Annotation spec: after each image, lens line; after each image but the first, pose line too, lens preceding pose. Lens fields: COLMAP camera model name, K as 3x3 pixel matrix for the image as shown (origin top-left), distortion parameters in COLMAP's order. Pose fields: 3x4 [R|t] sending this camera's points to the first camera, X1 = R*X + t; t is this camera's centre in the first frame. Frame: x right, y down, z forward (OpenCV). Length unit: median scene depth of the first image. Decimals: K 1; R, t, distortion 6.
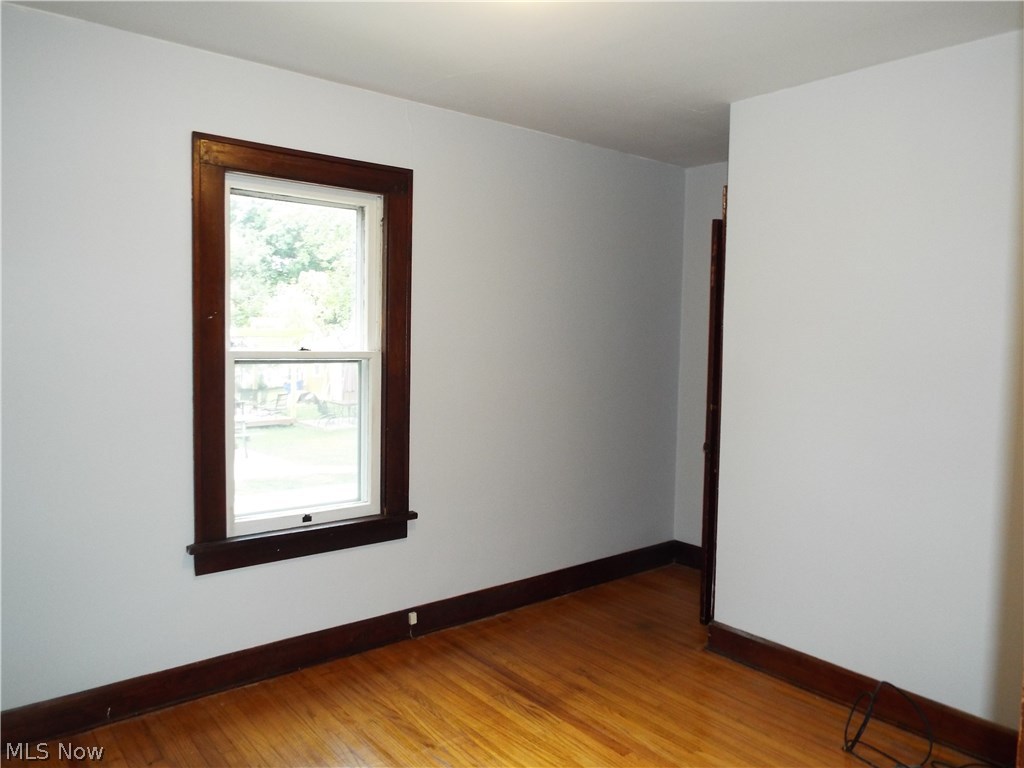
lens RADIAL K [[751.2, 0, 516.2], [0, 751.2, 380.5], [0, 0, 1]] dist [0.022307, -0.028832]
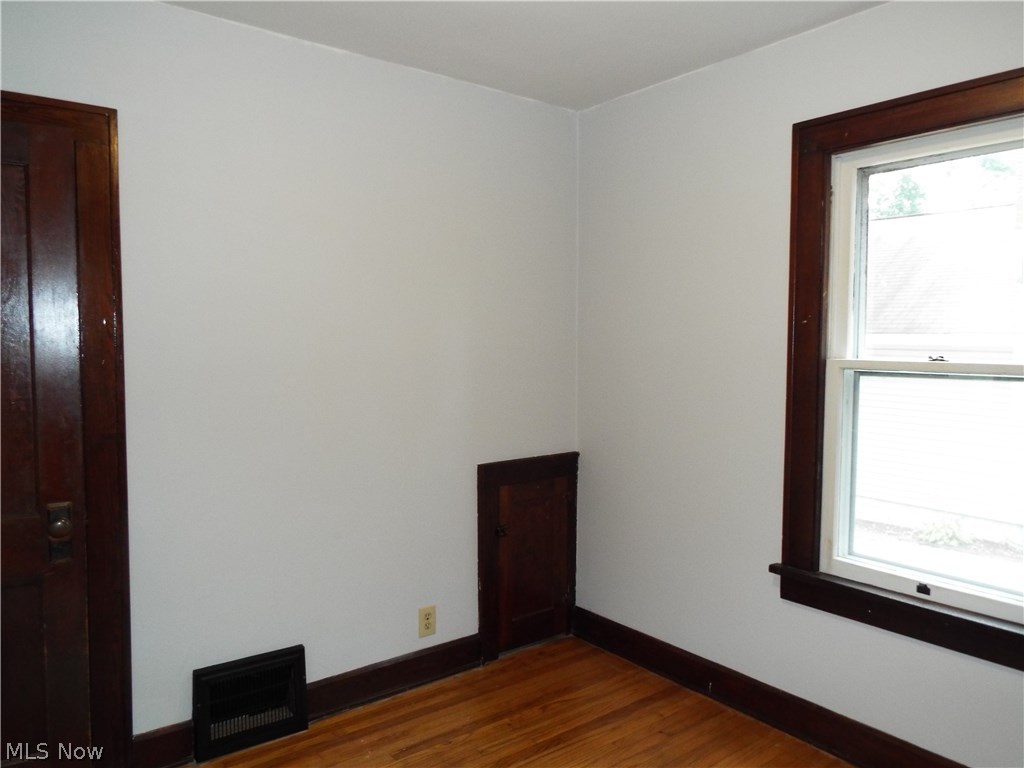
lens RADIAL K [[751.2, 0, 512.0], [0, 751.2, 387.4], [0, 0, 1]] dist [0.022307, -0.028832]
pose [[-0.028924, 0.043446, -0.998637, 0.508563], [-0.064412, 0.996898, 0.045235, -0.023119], [0.997504, 0.065632, -0.026036, 0.668499]]
